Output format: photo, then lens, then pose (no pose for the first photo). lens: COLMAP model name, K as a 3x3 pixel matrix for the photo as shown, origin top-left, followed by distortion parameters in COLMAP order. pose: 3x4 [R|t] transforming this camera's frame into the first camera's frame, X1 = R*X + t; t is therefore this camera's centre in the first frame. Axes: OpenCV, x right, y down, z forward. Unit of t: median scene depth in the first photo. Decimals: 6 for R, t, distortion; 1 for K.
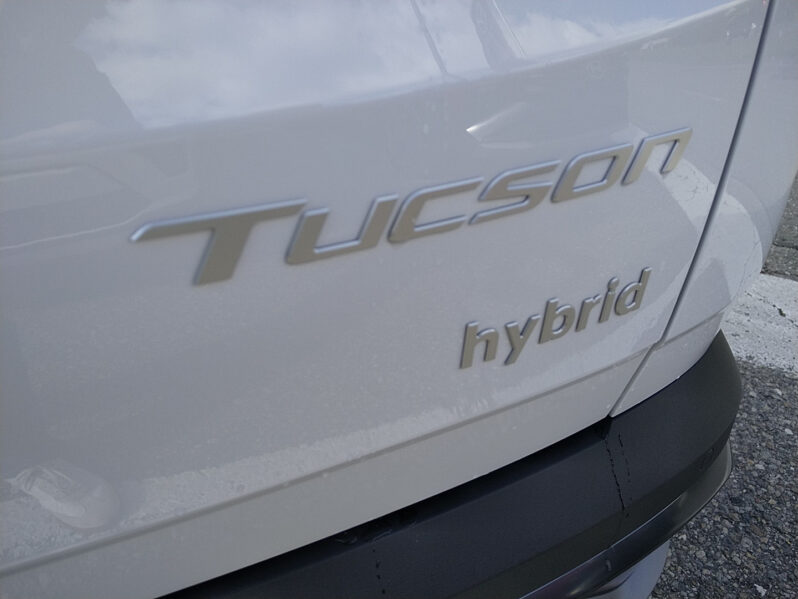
lens RADIAL K [[658.1, 0, 399.0], [0, 658.1, 299.5], [0, 0, 1]] dist [0.033016, 0.002243]
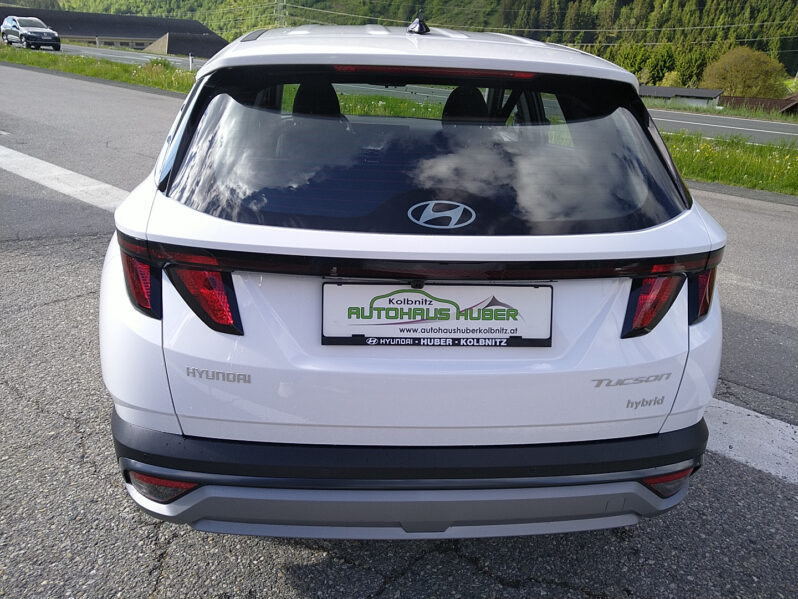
lens RADIAL K [[658.1, 0, 399.0], [0, 658.1, 299.5], [0, 0, 1]] dist [0.033016, 0.002243]
pose [[0.975243, 0.115026, -0.188864, -0.850872], [-0.146844, 0.975439, -0.164180, 0.413119], [0.165340, 0.187849, 0.968181, -5.022530]]
